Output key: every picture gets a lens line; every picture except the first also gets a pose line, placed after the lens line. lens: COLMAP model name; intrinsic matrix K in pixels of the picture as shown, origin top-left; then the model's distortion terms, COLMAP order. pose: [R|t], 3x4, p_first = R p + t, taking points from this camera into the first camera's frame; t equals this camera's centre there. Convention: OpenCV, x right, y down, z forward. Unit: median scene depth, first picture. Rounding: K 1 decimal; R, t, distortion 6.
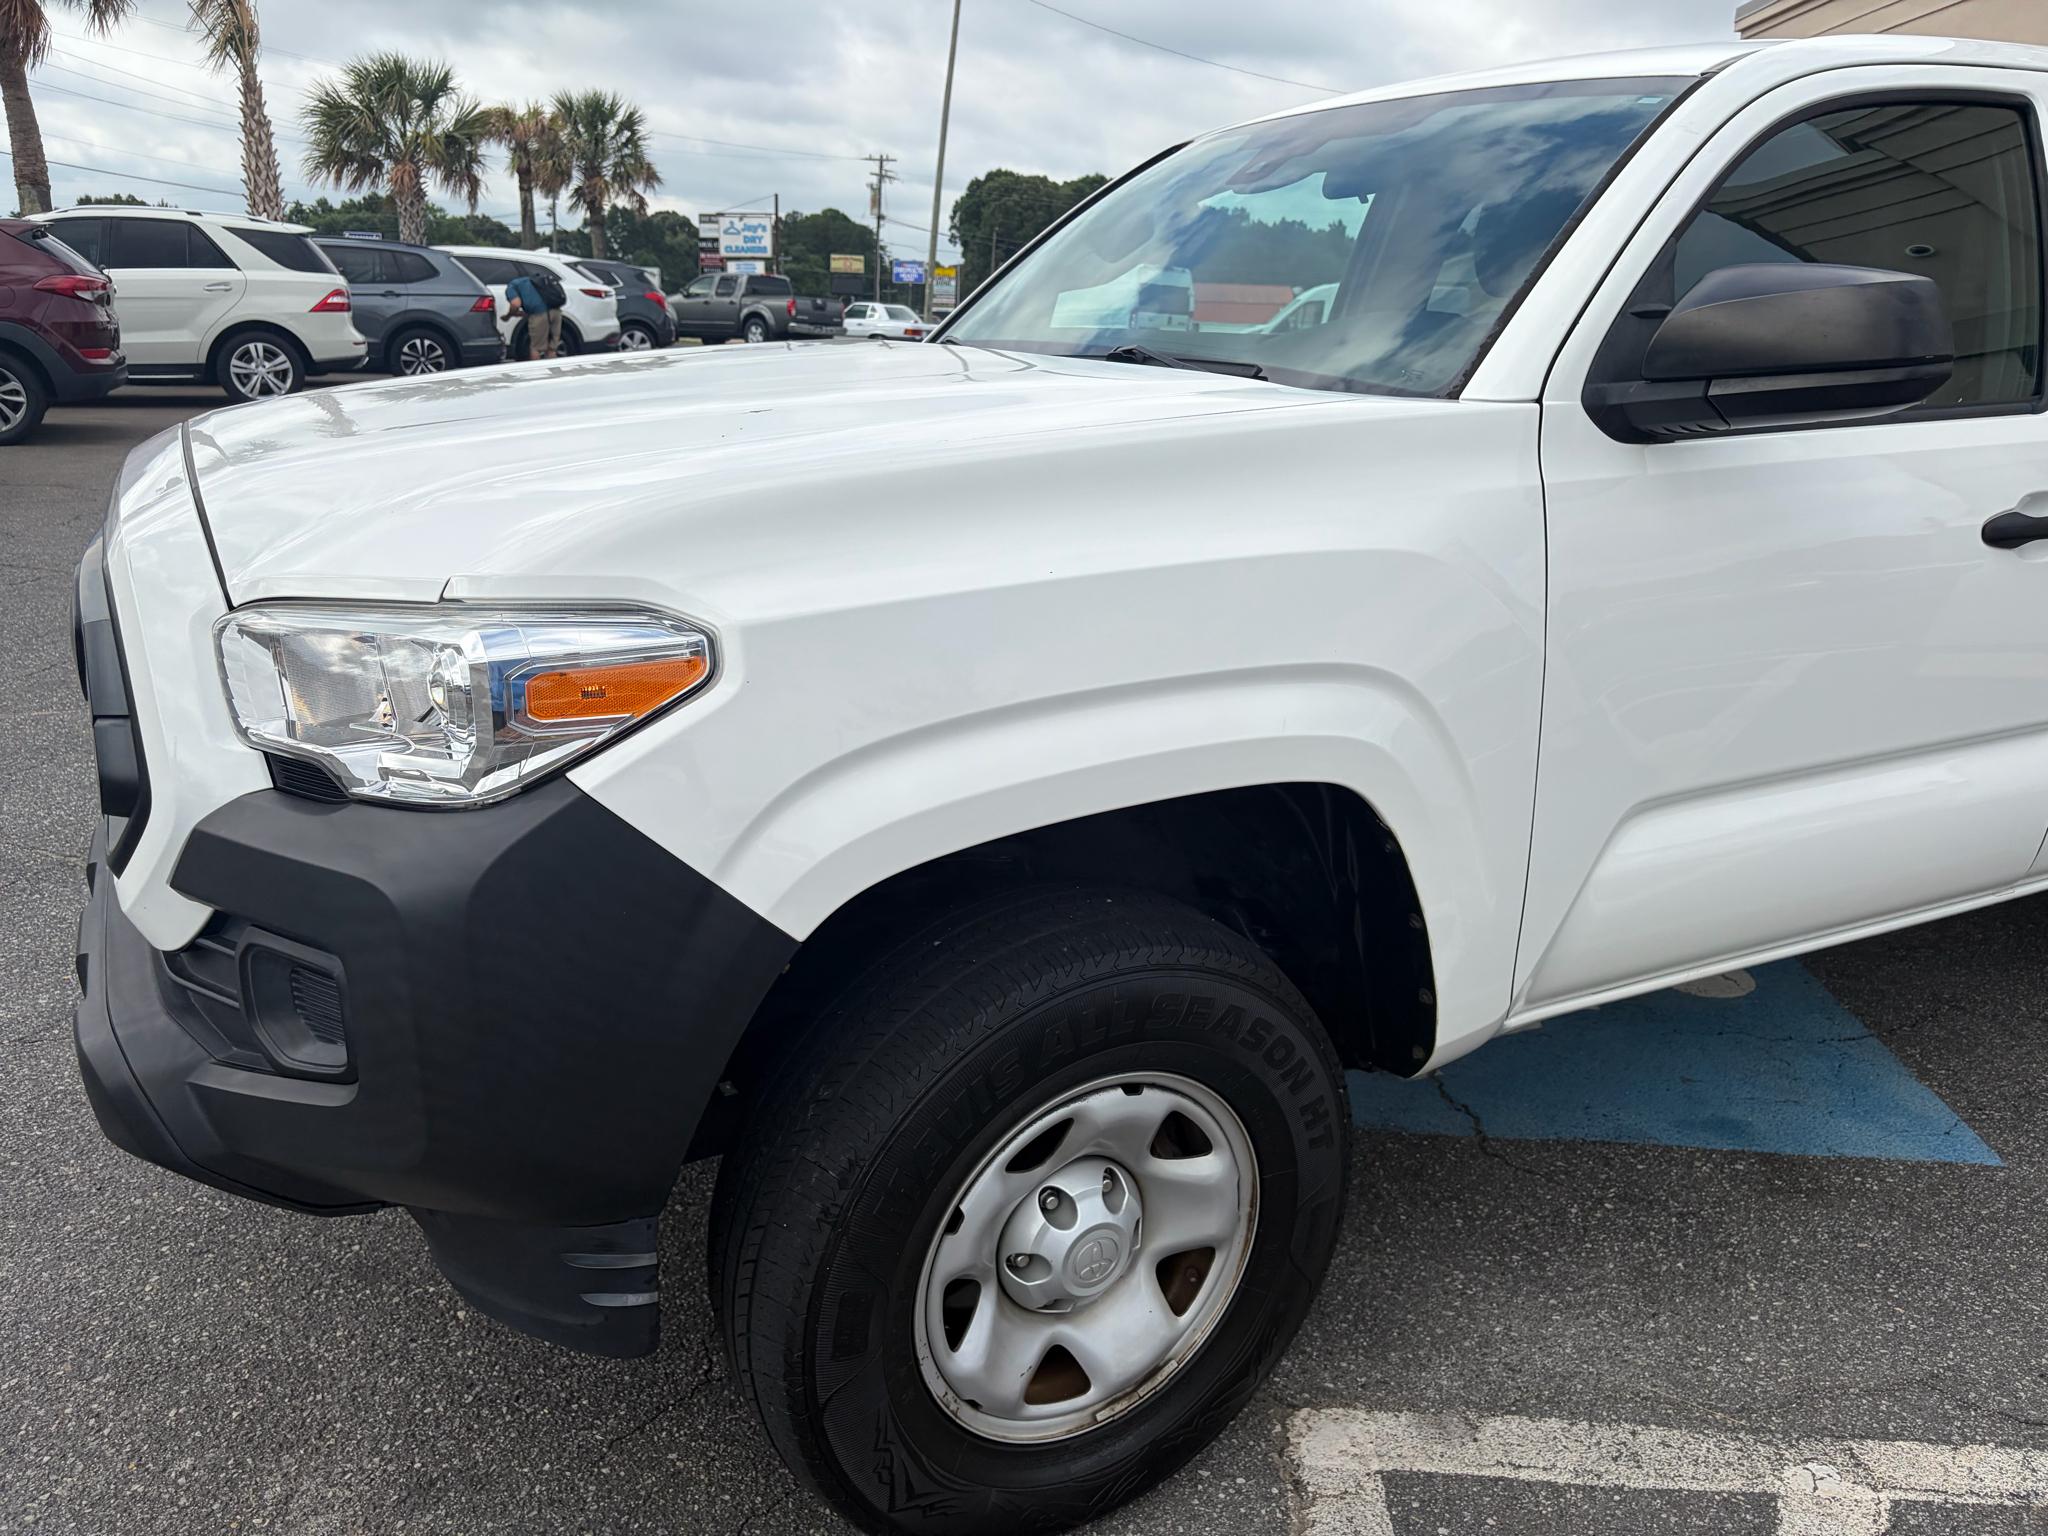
lens RADIAL K [[1528.4, 0, 1014.0], [0, 1528.4, 767.3], [0, 0, 1]] dist [0.063258, -0.070403]
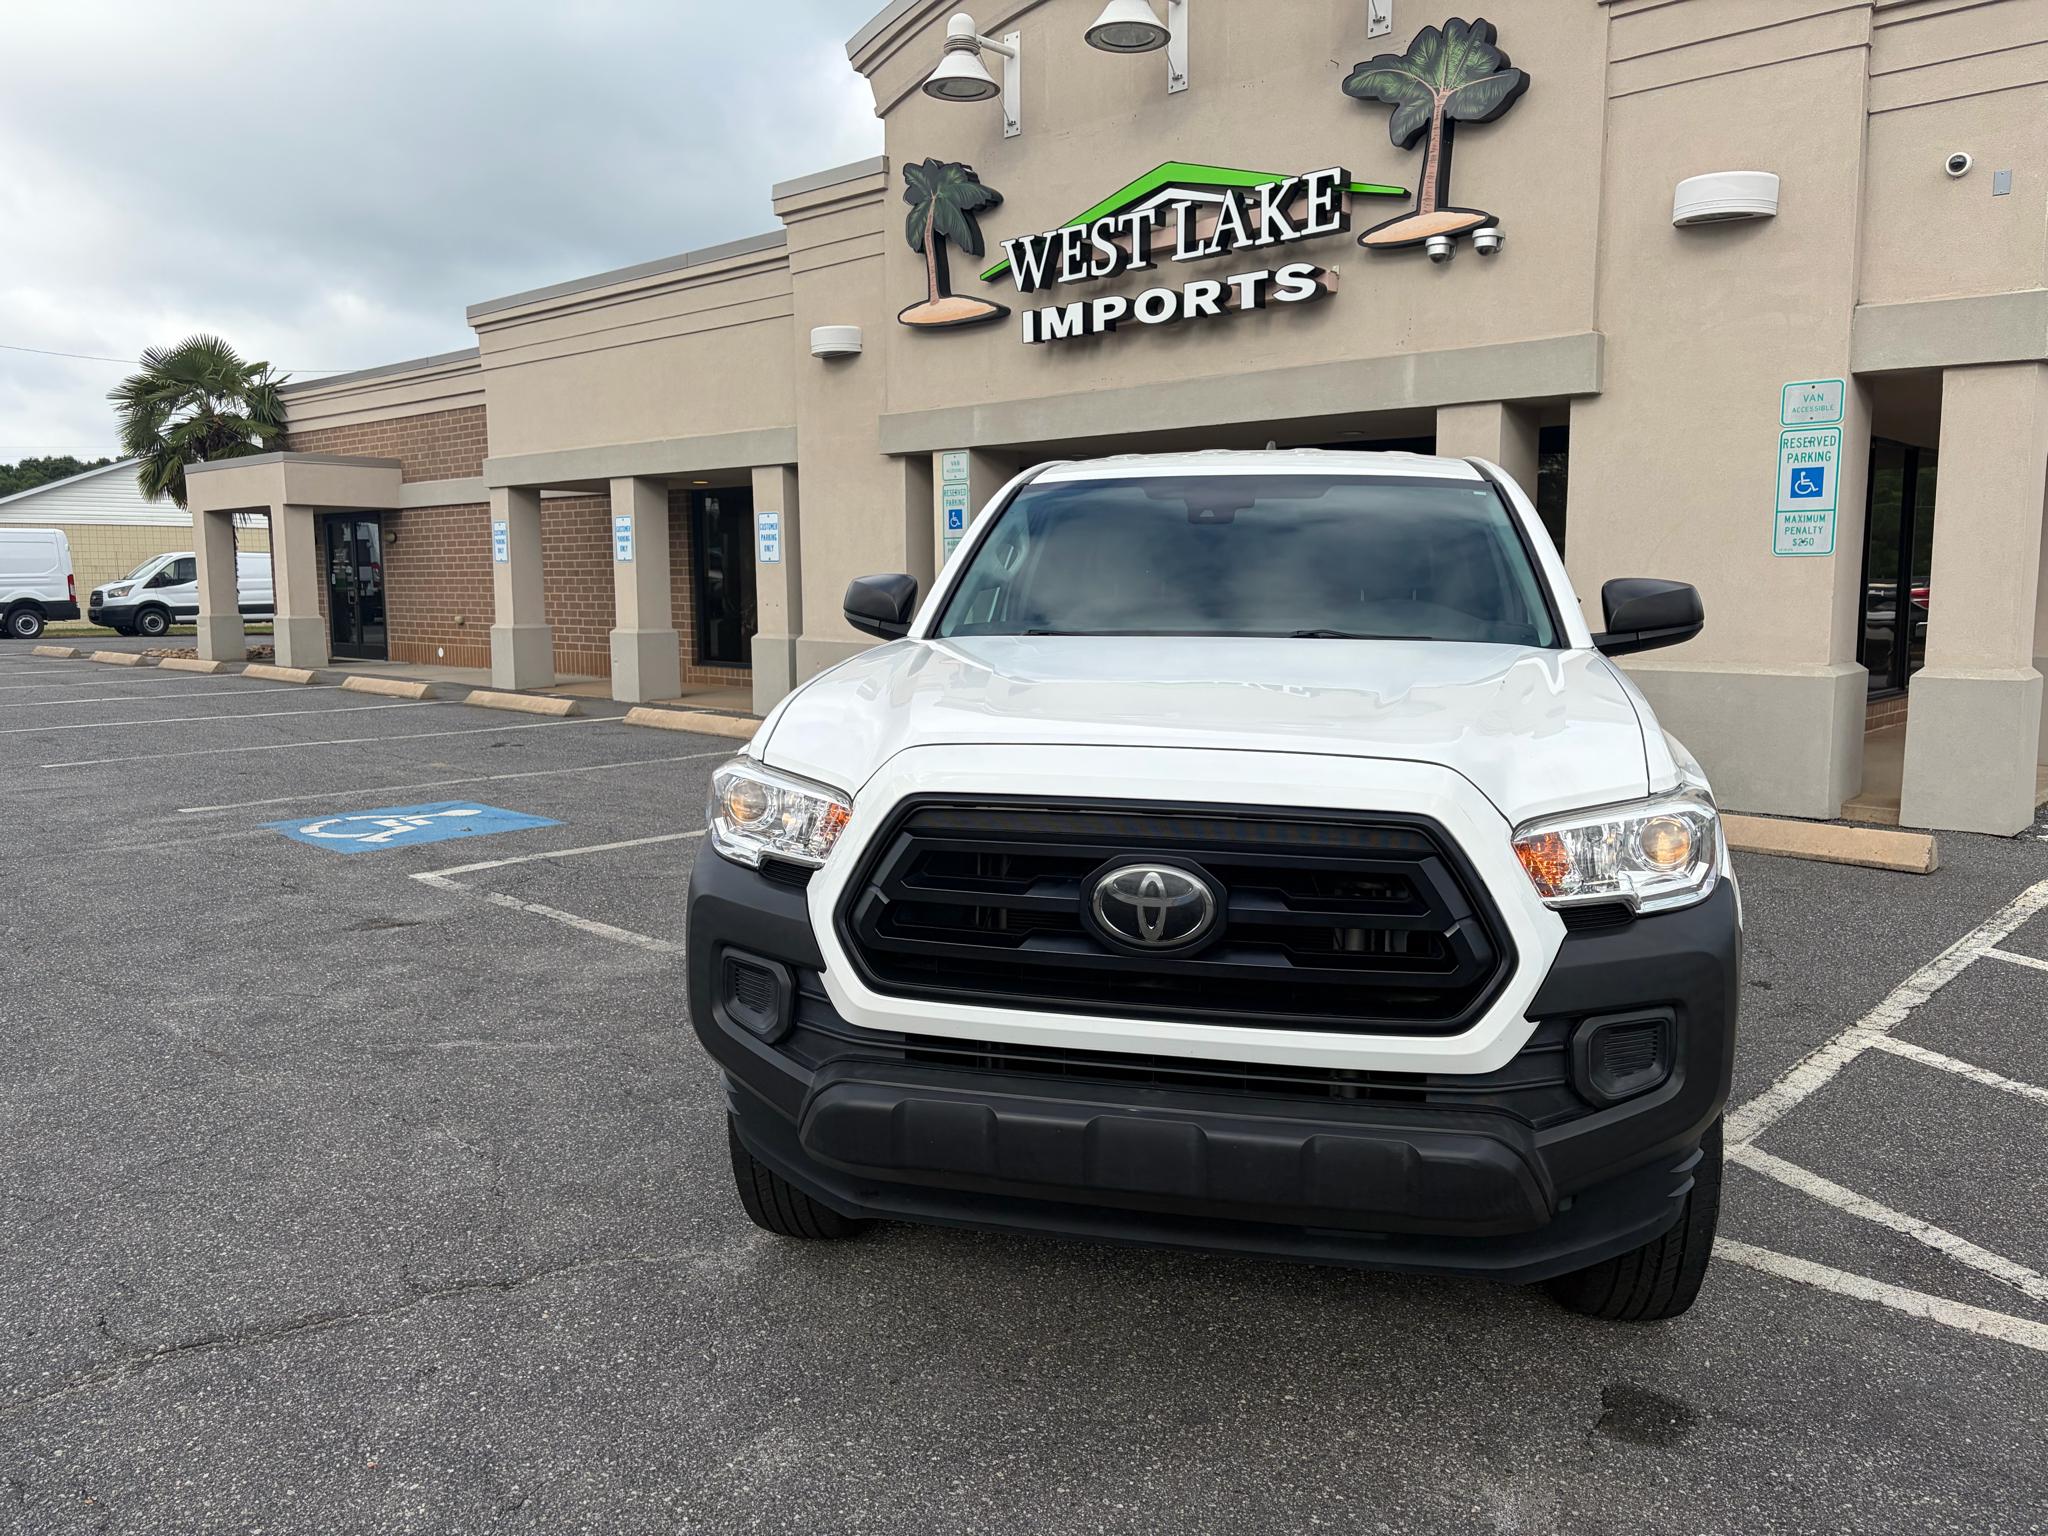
lens RADIAL K [[1548.0, 0, 1024.0], [0, 1548.0, 768.0], [0, 0, 1]] dist [0.006561, 0.008916]
pose [[0.634555, -0.125838, 0.762565, -1.653493], [0.237105, 0.970775, -0.037106, -0.182881], [-0.735610, 0.204353, 0.645847, 0.271257]]
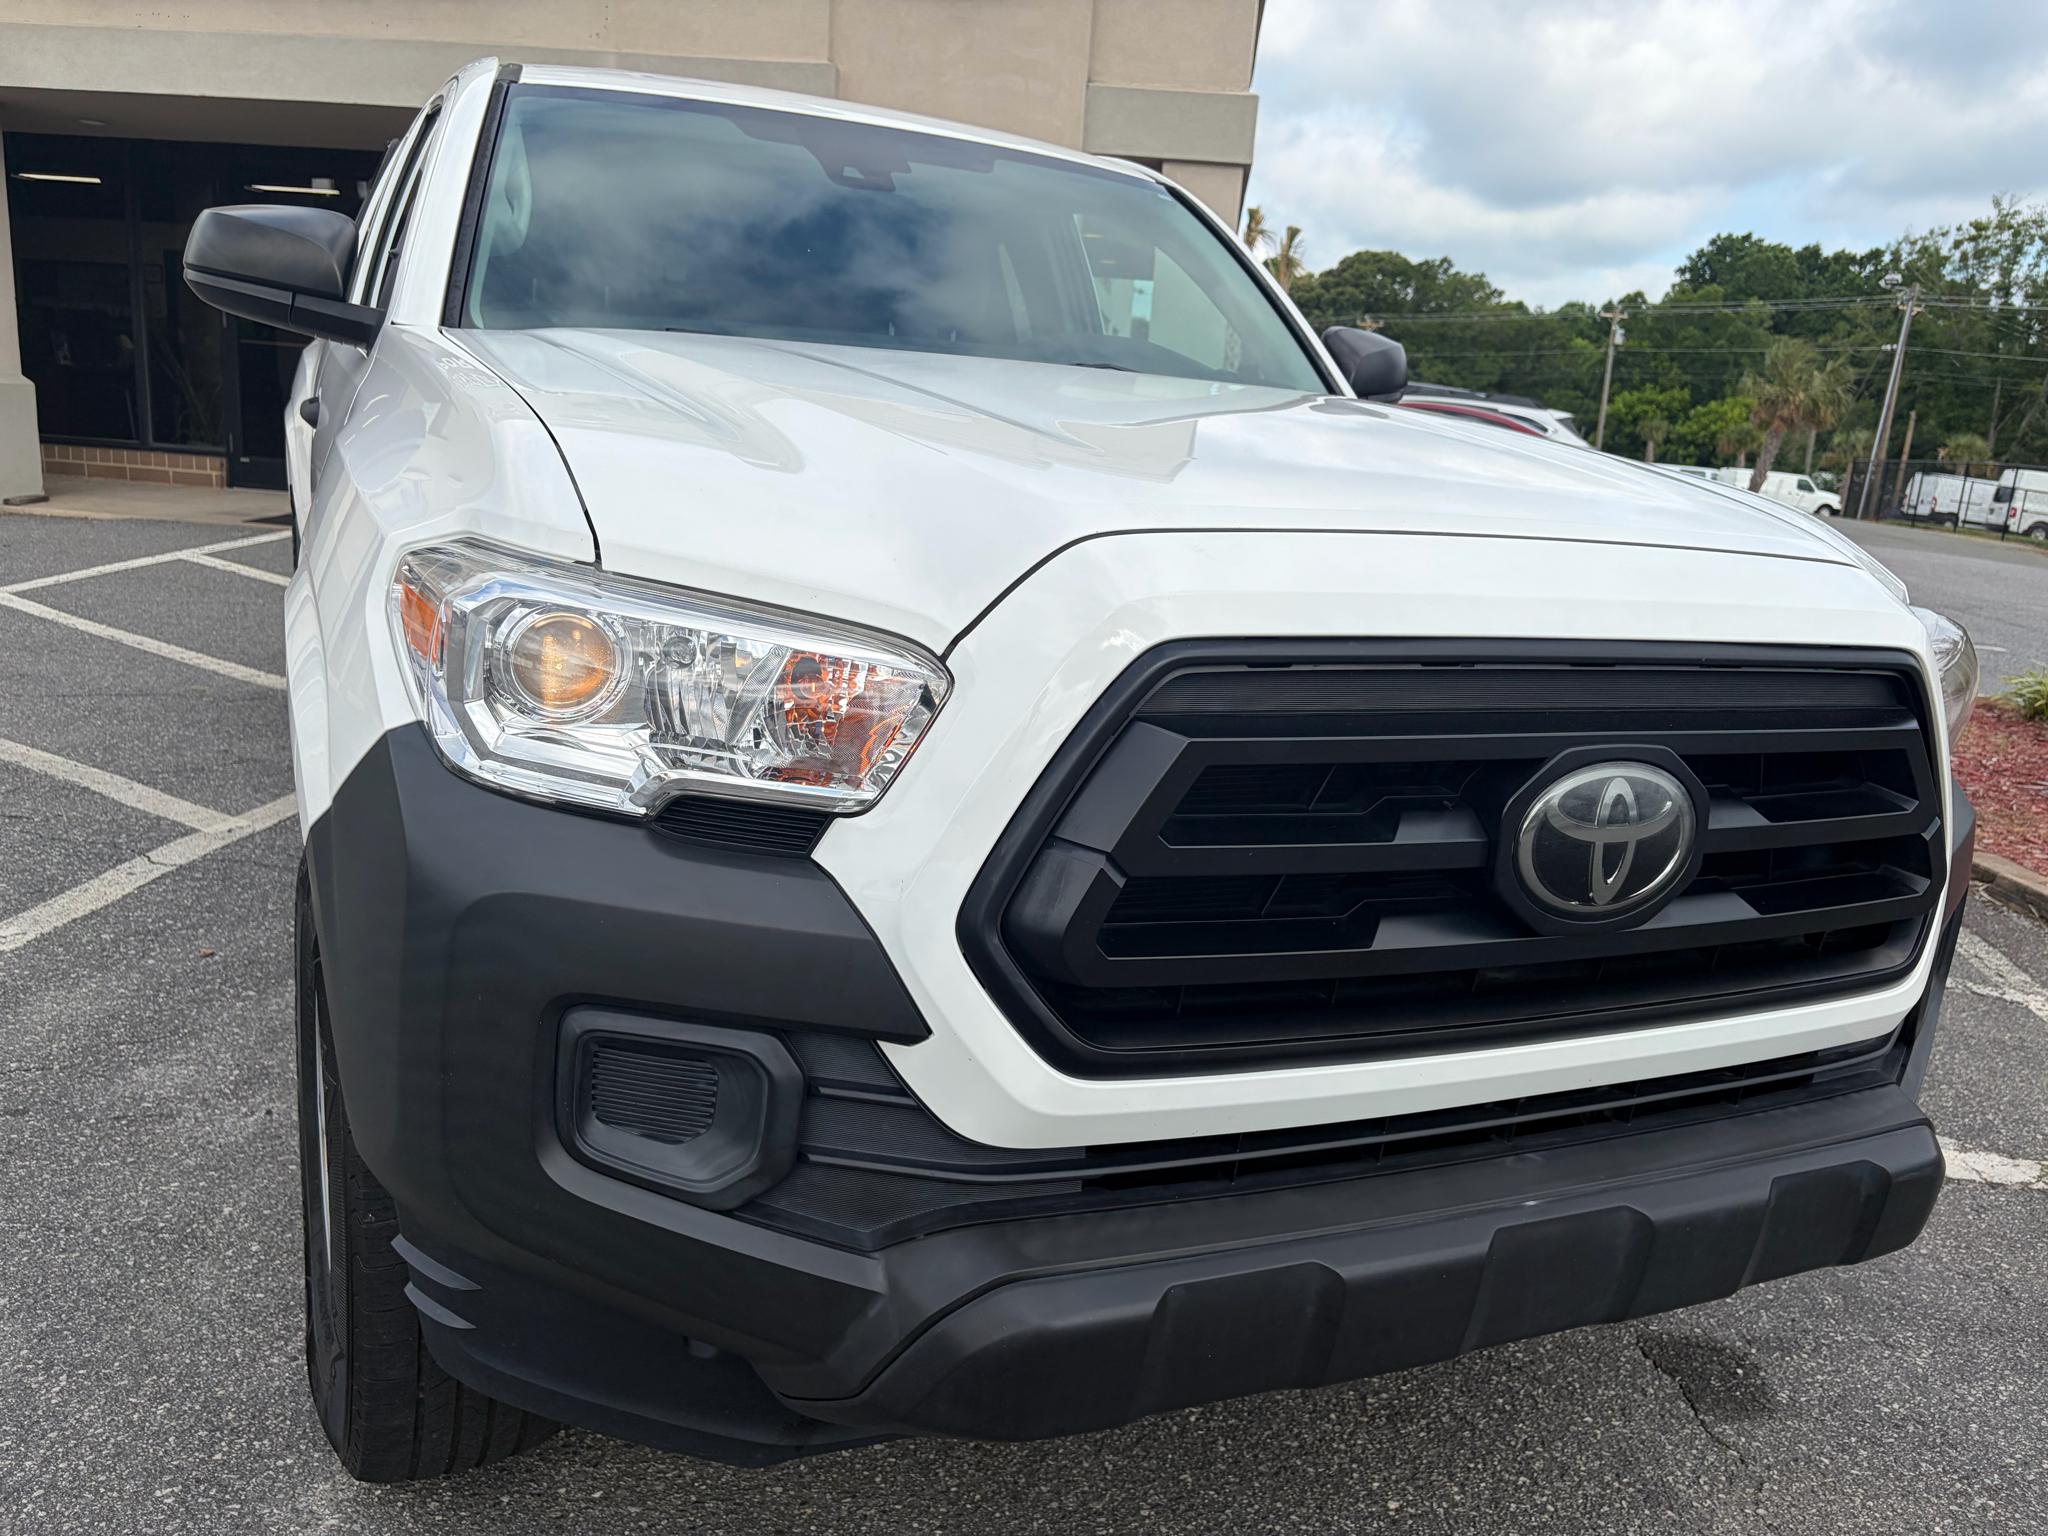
lens RADIAL K [[1528.4, 0, 1014.0], [0, 1528.4, 767.3], [0, 0, 1]] dist [0.063258, -0.070403]
pose [[0.056951, -0.261224, 0.963597, -1.283843], [0.212181, 0.946281, 0.243990, -0.349971], [-0.975570, 0.190561, 0.109318, 1.234148]]
